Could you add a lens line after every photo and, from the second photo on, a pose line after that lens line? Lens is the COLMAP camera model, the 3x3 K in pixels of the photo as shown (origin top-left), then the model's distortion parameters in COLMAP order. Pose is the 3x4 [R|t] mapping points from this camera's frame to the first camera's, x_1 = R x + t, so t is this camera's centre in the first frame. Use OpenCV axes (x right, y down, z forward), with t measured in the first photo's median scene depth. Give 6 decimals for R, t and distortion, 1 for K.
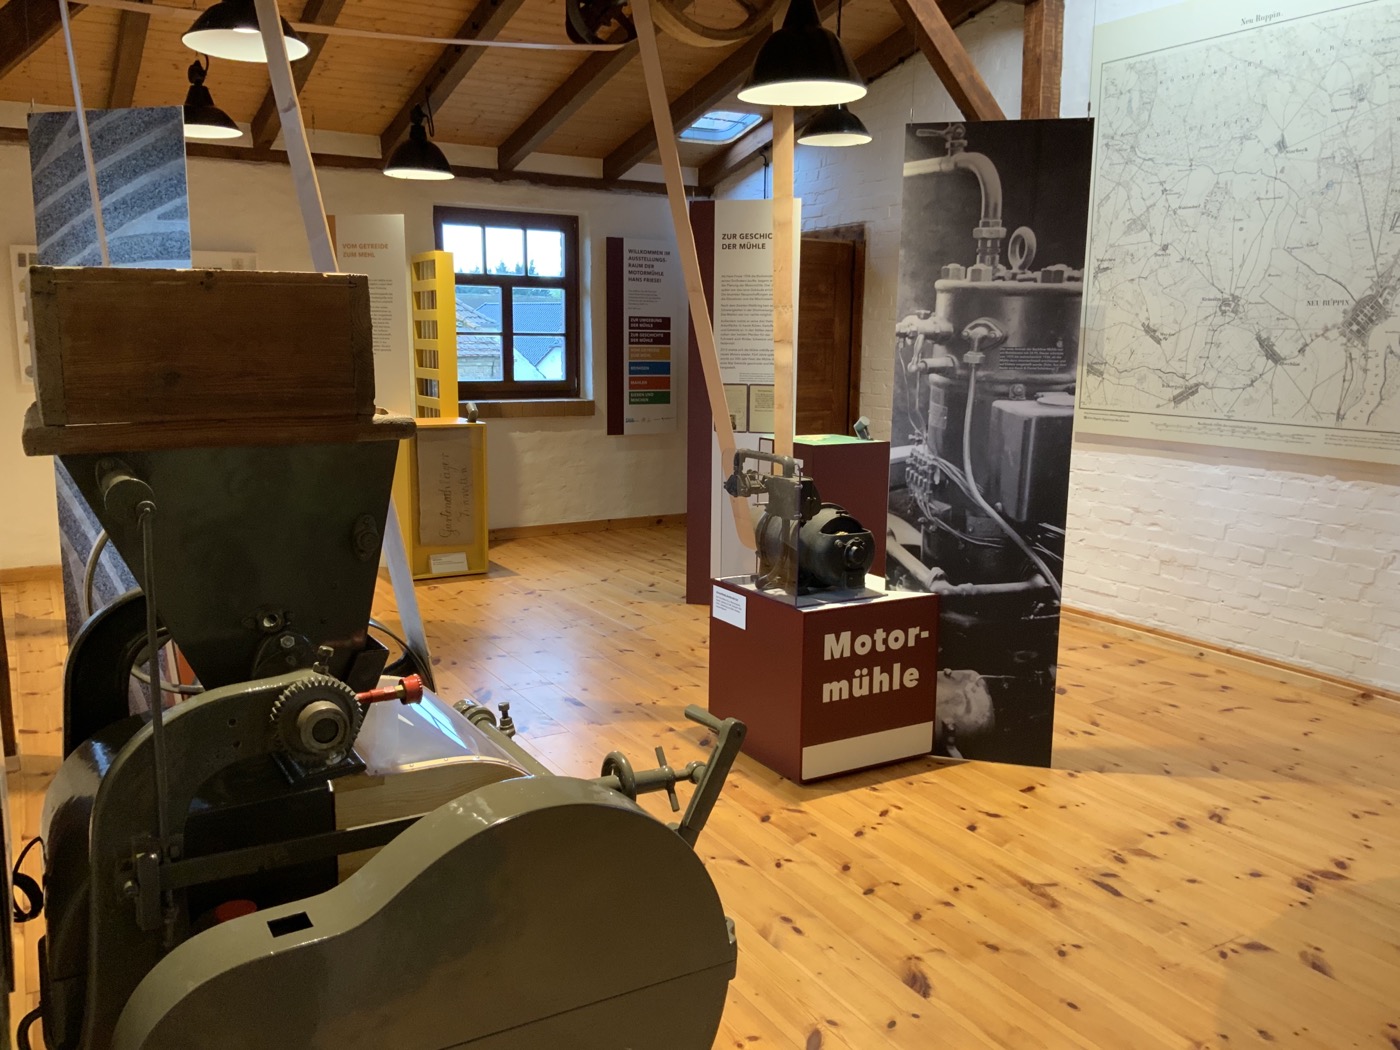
lens RADIAL K [[1157.0, 0, 700.0], [0, 1157.0, 525.0], [0, 0, 1]] dist [0.070506, -0.090680]
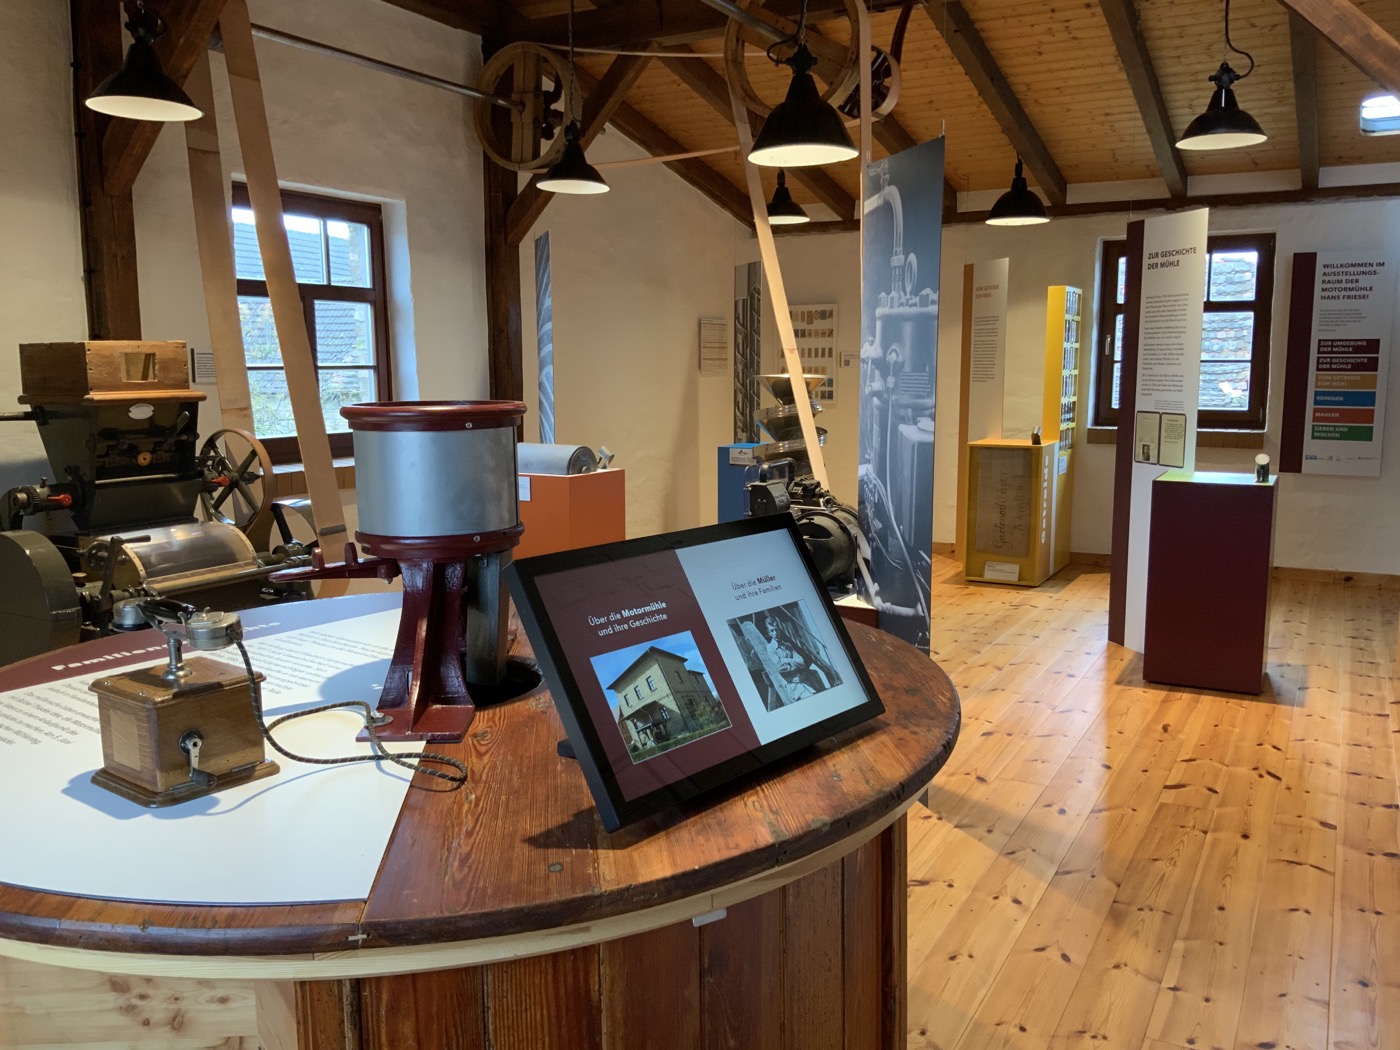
lens RADIAL K [[1157.1, 0, 700.0], [0, 1157.1, 525.0], [0, 0, 1]] dist [0.118050, -0.211857]
pose [[0.508385, 0.109690, -0.854115, 0.627510], [-0.133527, 0.989899, 0.047651, -0.027078], [0.850715, 0.089822, 0.517896, 0.200734]]
